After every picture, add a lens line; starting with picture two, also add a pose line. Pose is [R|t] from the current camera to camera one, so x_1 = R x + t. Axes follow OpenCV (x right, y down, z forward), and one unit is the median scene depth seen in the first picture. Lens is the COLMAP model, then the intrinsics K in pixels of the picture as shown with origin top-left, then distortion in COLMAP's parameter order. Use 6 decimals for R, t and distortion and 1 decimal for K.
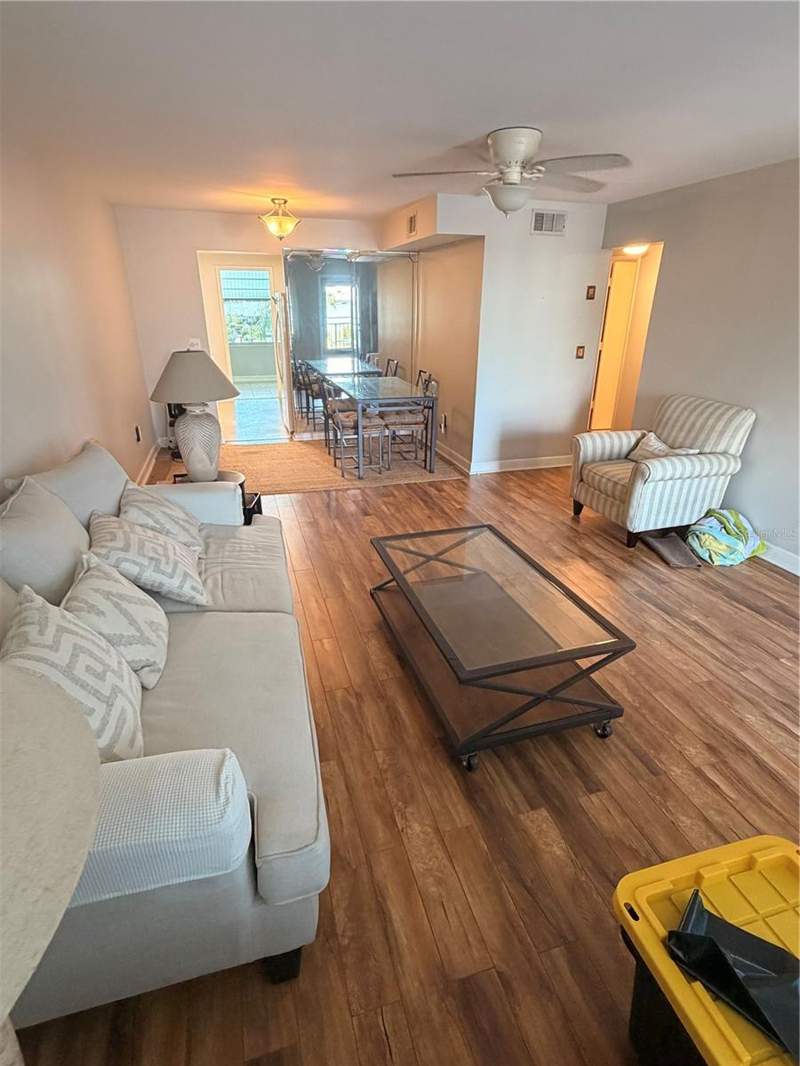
lens RADIAL K [[542.4, 0, 400.0], [0, 542.4, 533.0], [0, 0, 1]] dist [-0.002440, -0.000029]
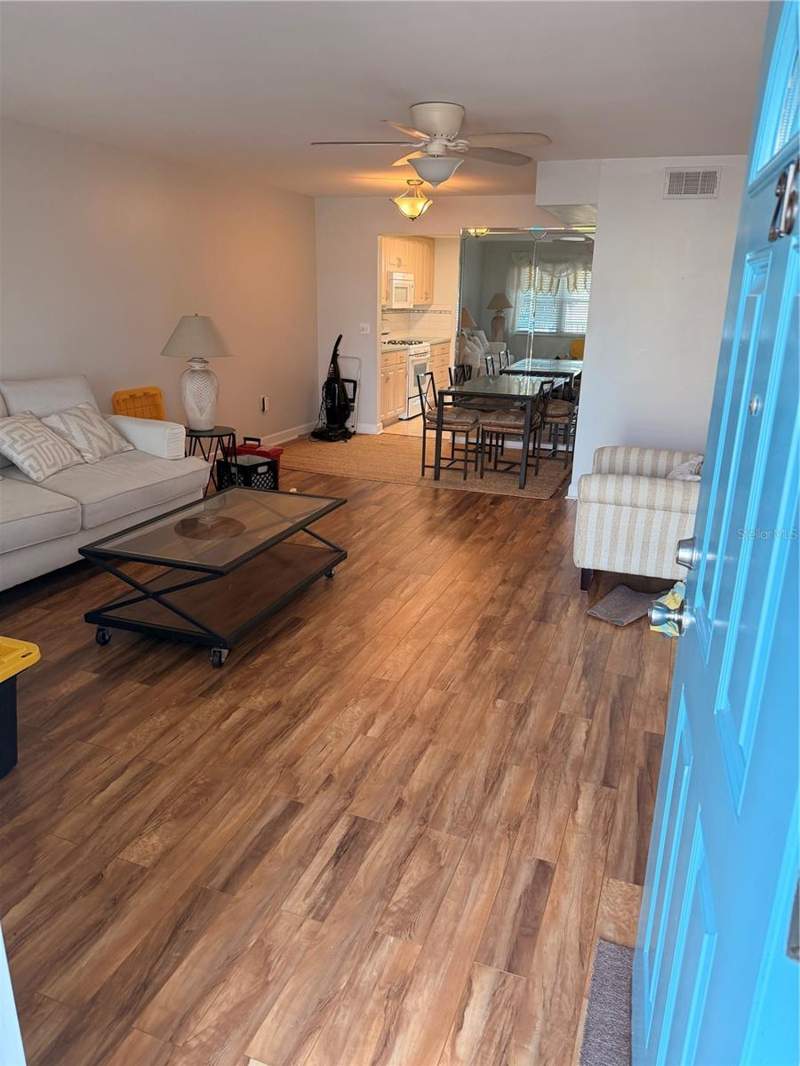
lens RADIAL K [[756.9, 0, 400.0], [0, 756.9, 533.0], [0, 0, 1]] dist [0.009266, 0.001481]
pose [[0.798122, 0.192792, -0.570818, 0.663287], [-0.255941, 0.966178, -0.031534, 0.040566], [0.545432, 0.171263, 0.820471, -0.014948]]
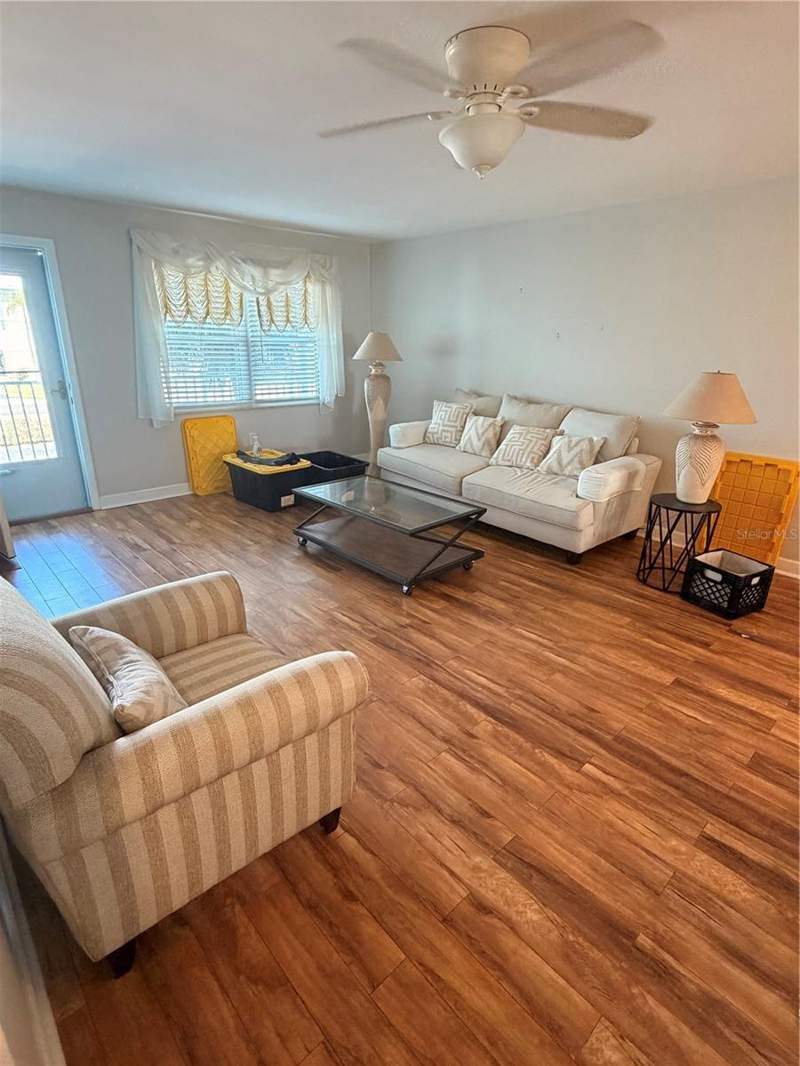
lens RADIAL K [[542.4, 0, 400.0], [0, 542.4, 533.0], [0, 0, 1]] dist [-0.002440, -0.000029]
pose [[-0.900283, 0.135752, -0.413596, 0.389716], [-0.188380, 0.735053, 0.651314, -0.431454], [0.392432, 0.664280, -0.636183, 1.066970]]
